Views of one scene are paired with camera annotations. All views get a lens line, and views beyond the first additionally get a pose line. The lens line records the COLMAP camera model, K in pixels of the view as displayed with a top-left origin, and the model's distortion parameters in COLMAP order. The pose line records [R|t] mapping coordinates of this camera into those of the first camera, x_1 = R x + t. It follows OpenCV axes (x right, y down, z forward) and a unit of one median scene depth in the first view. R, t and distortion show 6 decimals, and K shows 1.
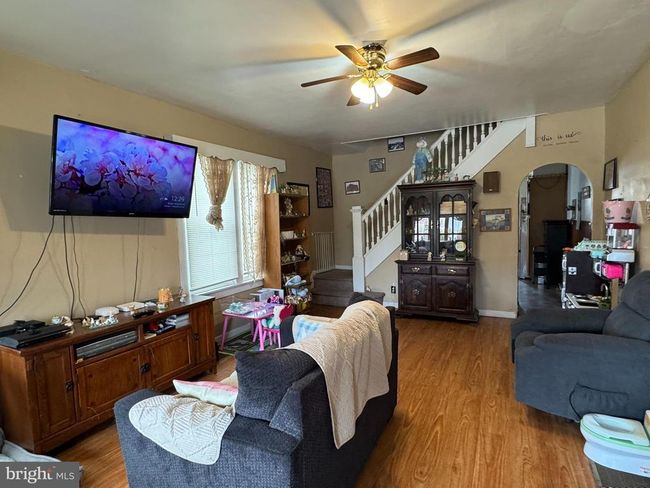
lens RADIAL K [[344.1, 0, 326.4], [0, 344.1, 244.8], [0, 0, 1]] dist [0.003323, 0.000065]
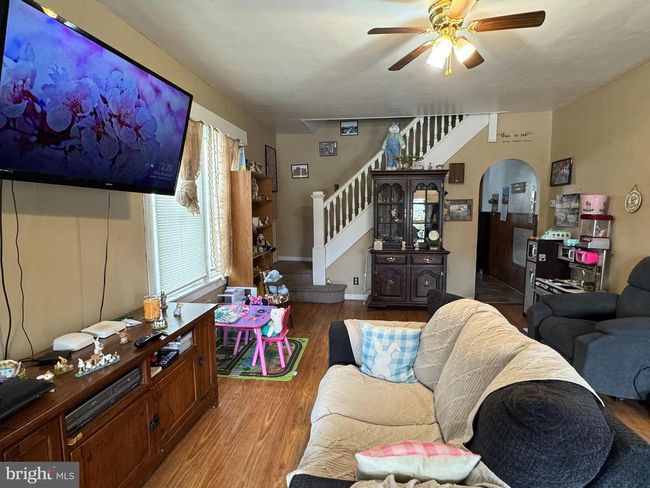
lens RADIAL K [[344.1, 0, 324.4], [0, 344.1, 244.3], [0, 0, 1]] dist [0.003323, 0.000065]
pose [[0.939269, -0.009567, 0.343048, -0.300639], [-0.000768, 0.999550, 0.029978, 0.000511], [-0.343180, -0.028421, 0.938839, 0.192599]]
